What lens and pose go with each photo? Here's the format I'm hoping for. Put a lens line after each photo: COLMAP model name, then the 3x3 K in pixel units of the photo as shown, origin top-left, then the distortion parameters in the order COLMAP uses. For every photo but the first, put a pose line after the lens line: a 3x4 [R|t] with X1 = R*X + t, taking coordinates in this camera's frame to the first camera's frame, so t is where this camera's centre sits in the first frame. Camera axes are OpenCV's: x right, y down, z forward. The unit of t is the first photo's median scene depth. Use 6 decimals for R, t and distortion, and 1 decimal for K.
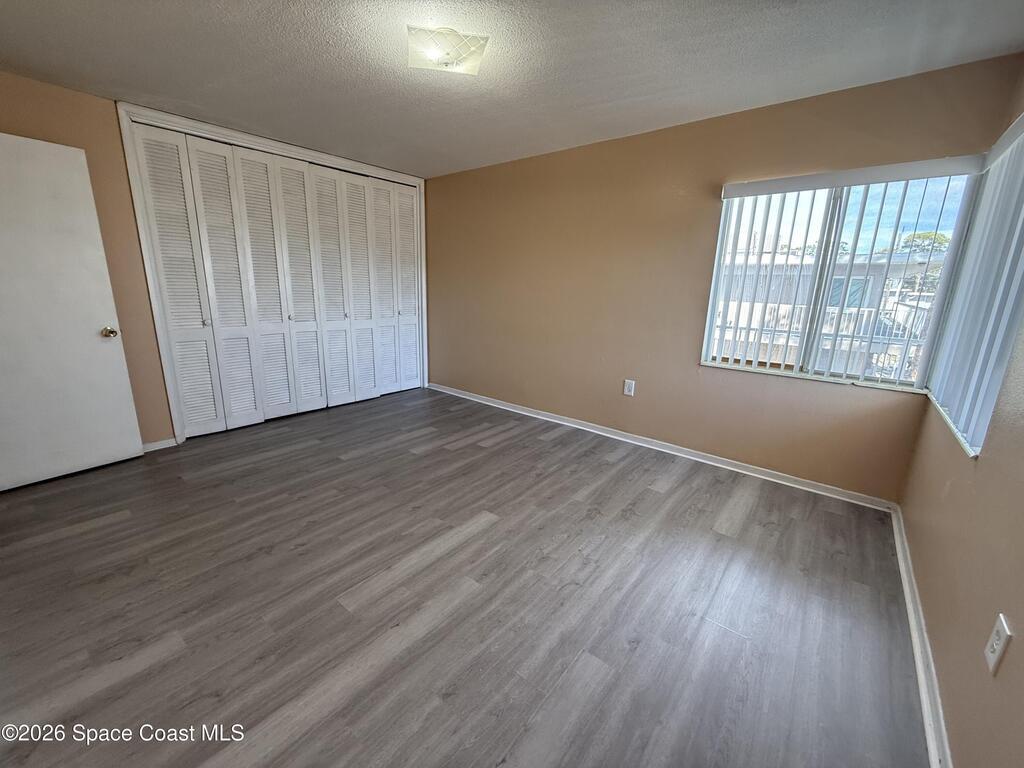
lens RADIAL K [[408.2, 0, 510.6], [0, 408.2, 382.5], [0, 0, 1]] dist [0.001311, 0.000328]
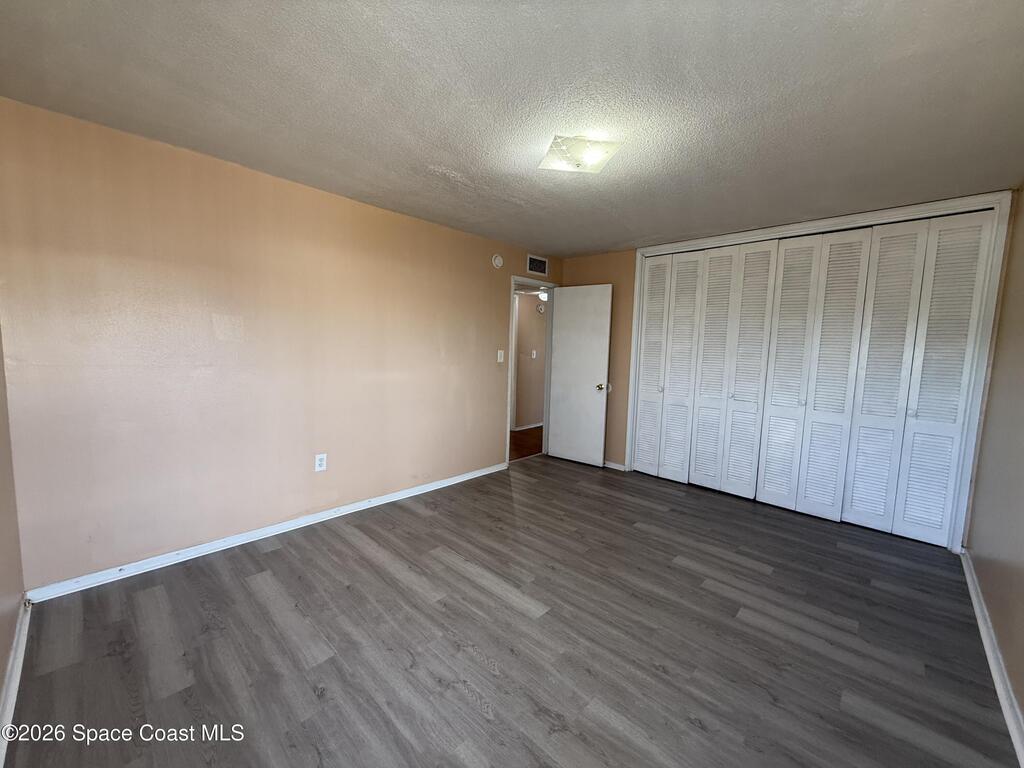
lens RADIAL K [[408.2, 0, 510.6], [0, 408.2, 382.5], [0, 0, 1]] dist [0.001311, 0.000328]
pose [[-0.072739, 0.068211, -0.995016, 0.648090], [-0.262662, 0.961129, 0.085090, -0.172971], [0.962142, 0.267542, -0.051995, 0.681535]]
